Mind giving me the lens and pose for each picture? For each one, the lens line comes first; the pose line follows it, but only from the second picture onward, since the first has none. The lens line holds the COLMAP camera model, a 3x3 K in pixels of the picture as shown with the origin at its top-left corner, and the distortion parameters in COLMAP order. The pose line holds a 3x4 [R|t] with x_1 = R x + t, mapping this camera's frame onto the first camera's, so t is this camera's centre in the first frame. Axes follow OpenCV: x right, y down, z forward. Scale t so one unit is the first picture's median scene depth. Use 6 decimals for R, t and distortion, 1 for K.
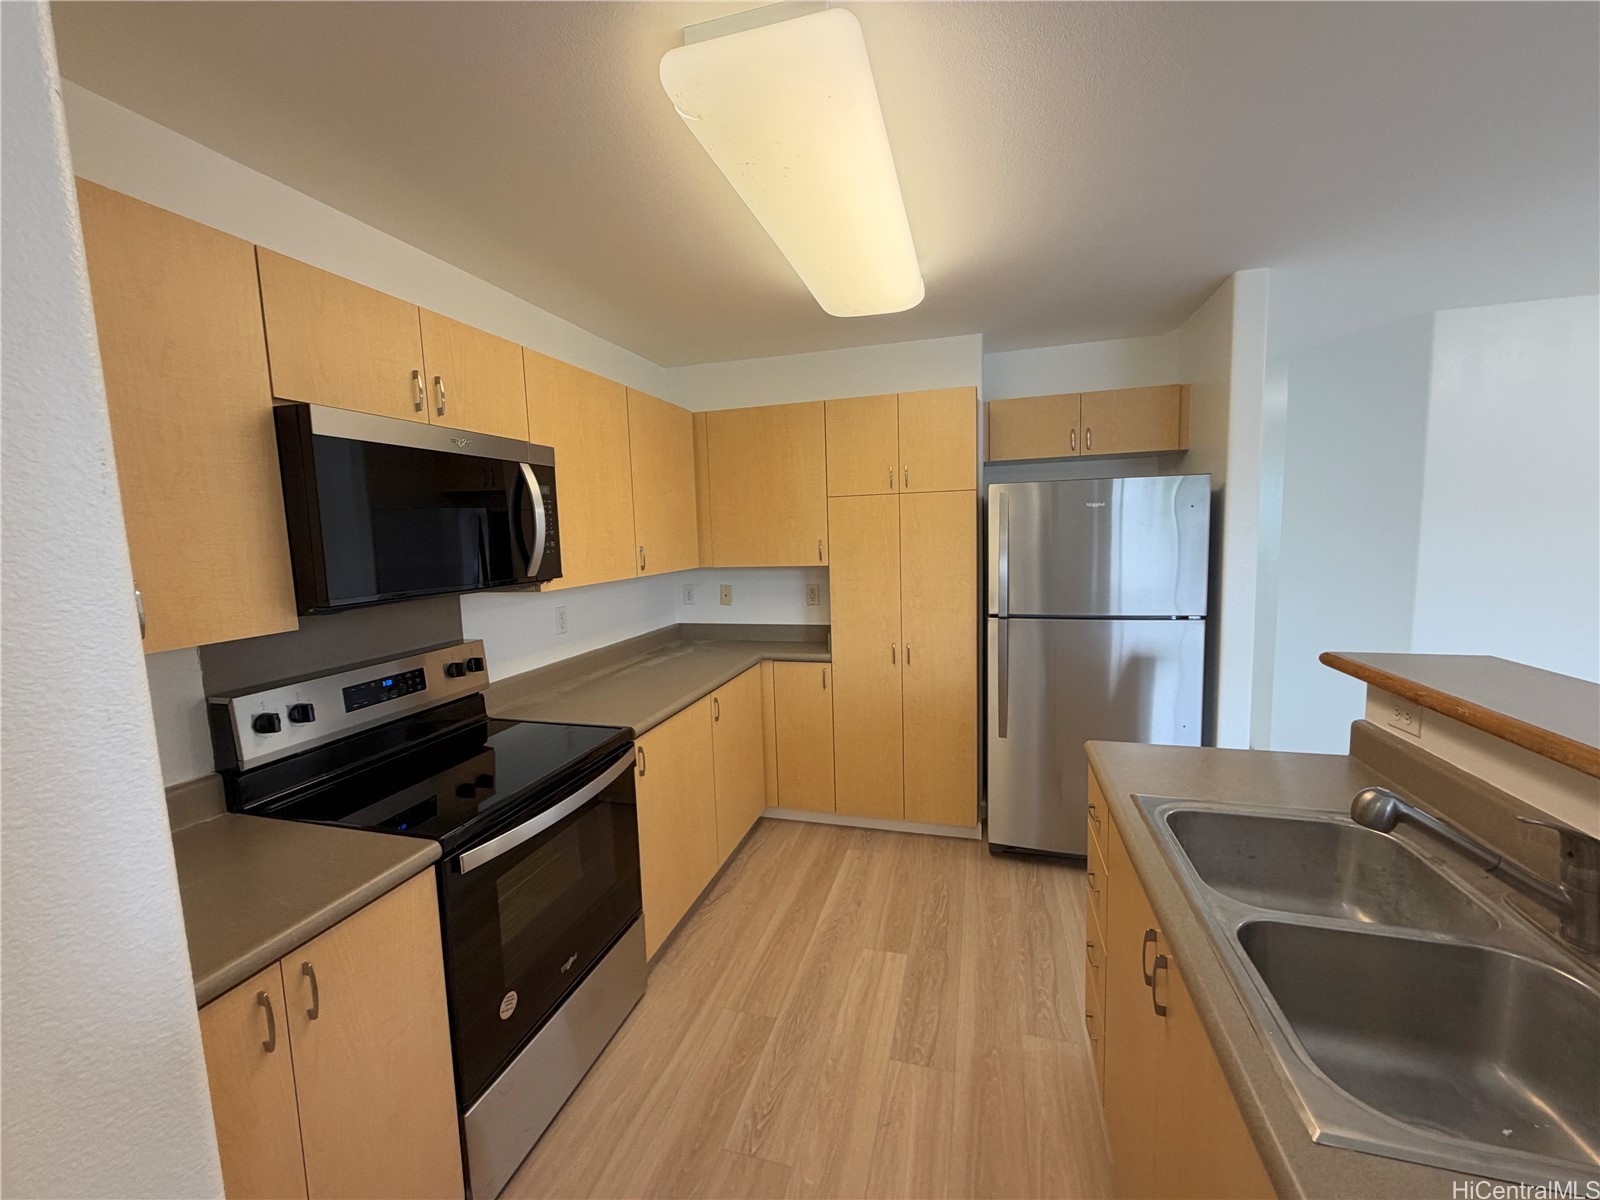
lens RADIAL K [[635.3, 0, 797.1], [0, 635.3, 597.7], [0, 0, 1]] dist [-0.000091, 0.000029]
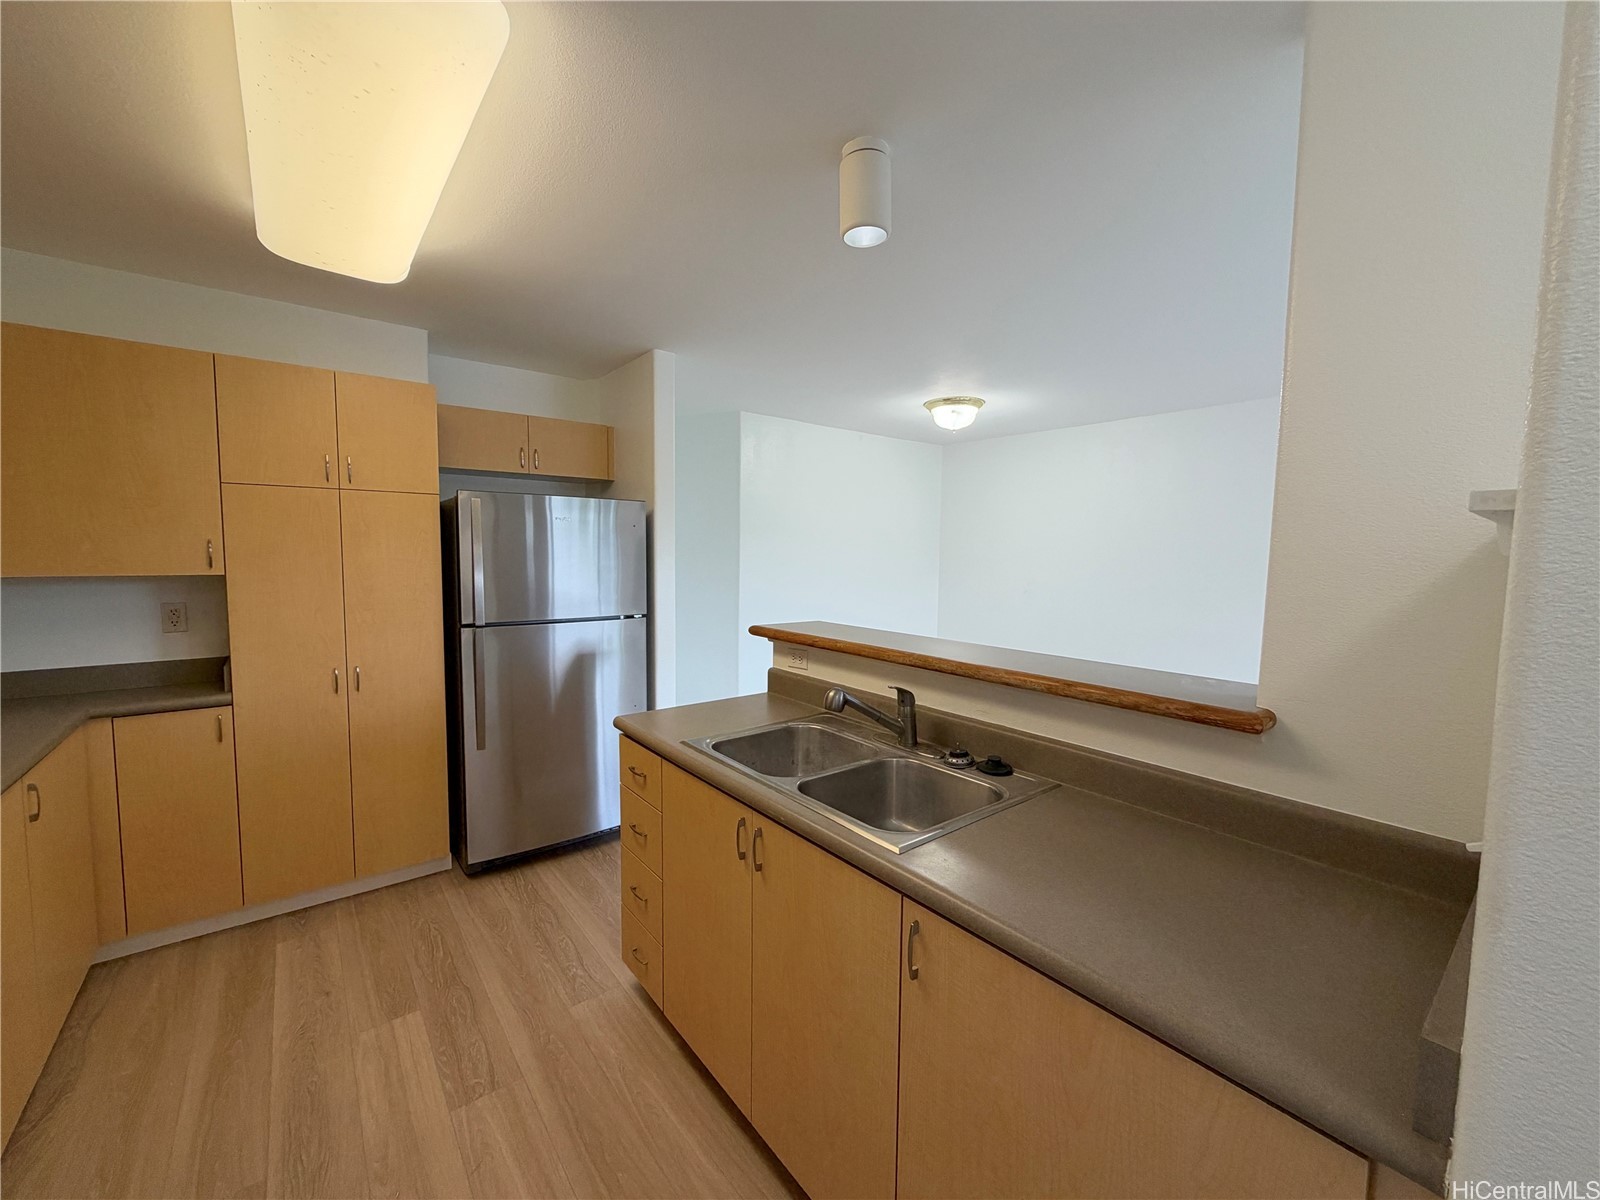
lens RADIAL K [[635.3, 0, 797.1], [0, 635.3, 597.7], [0, 0, 1]] dist [-0.000091, 0.000029]
pose [[0.579457, -0.024283, 0.814641, -0.194731], [0.055836, 0.998390, -0.009956, 0.024550], [-0.813088, 0.051256, 0.579880, 0.028125]]
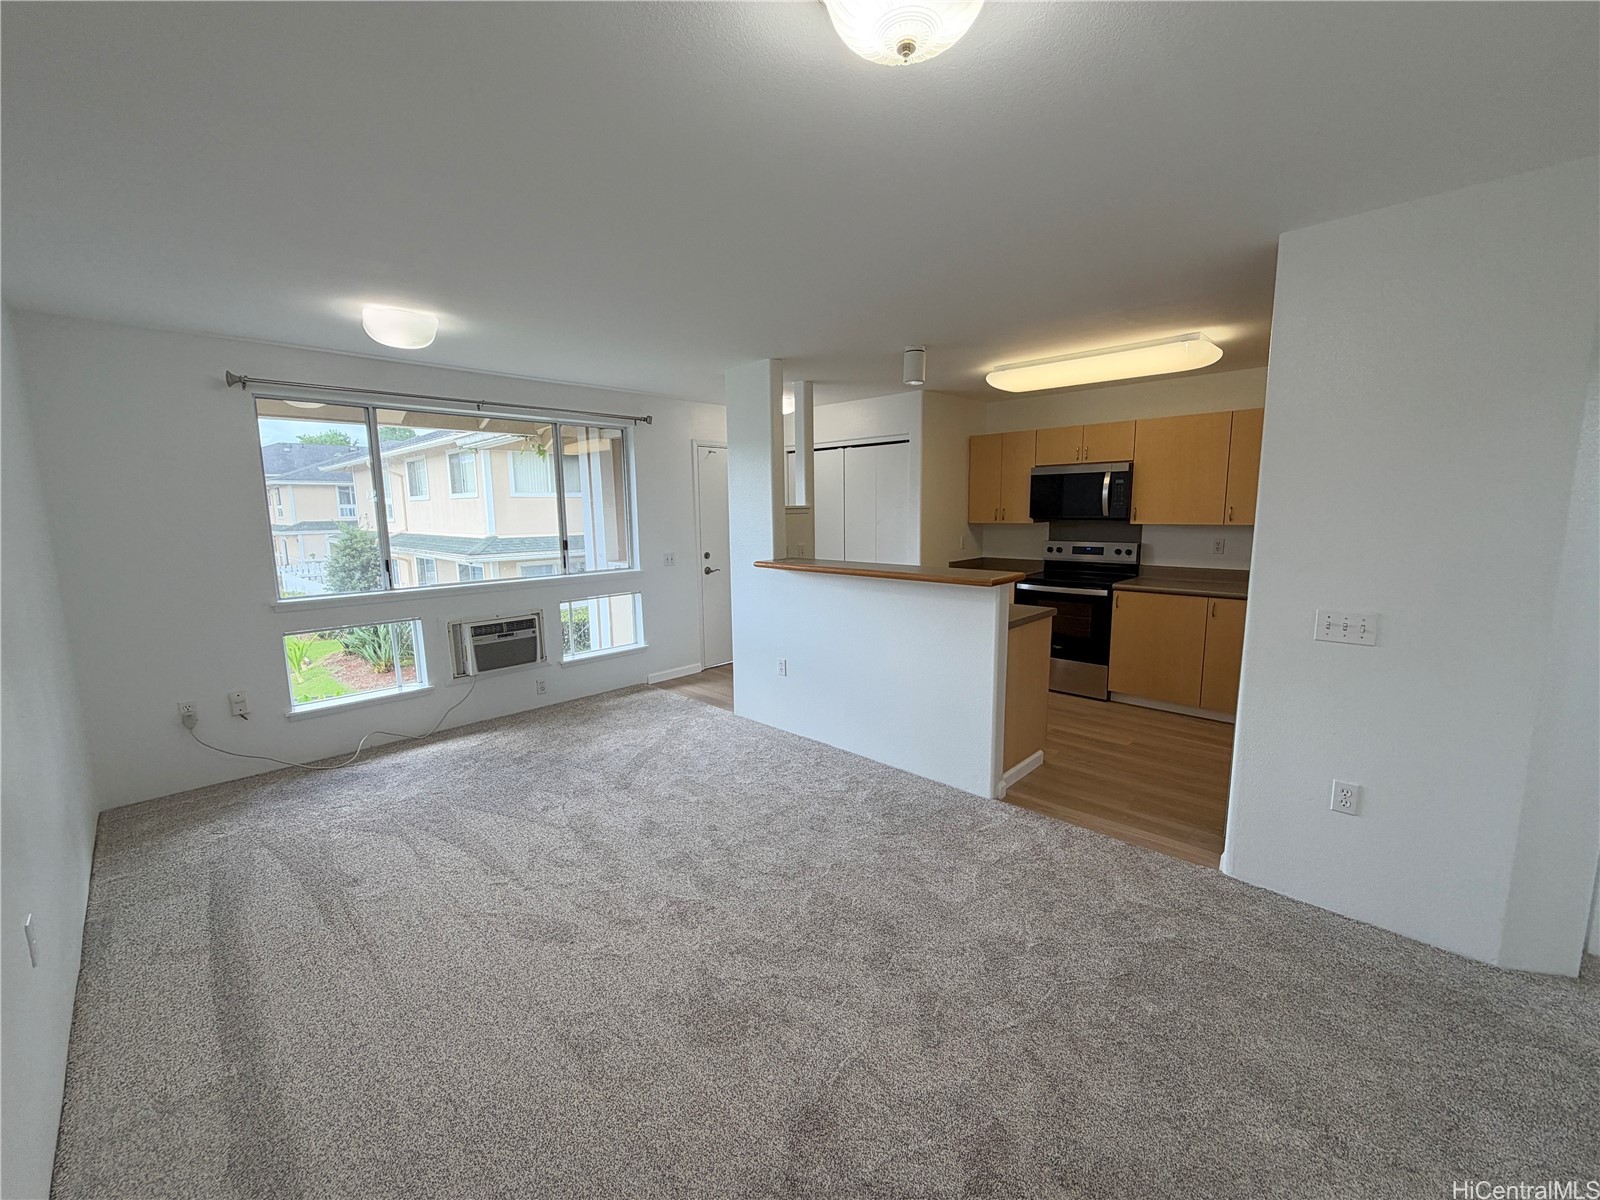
lens RADIAL K [[635.3, 0, 797.1], [0, 635.3, 597.7], [0, 0, 1]] dist [-0.000091, 0.000029]
pose [[-0.461696, 0.160081, -0.872474, 1.756257], [-0.070599, 0.973829, 0.216037, -0.125549], [0.884224, 0.161339, -0.438311, 0.764169]]
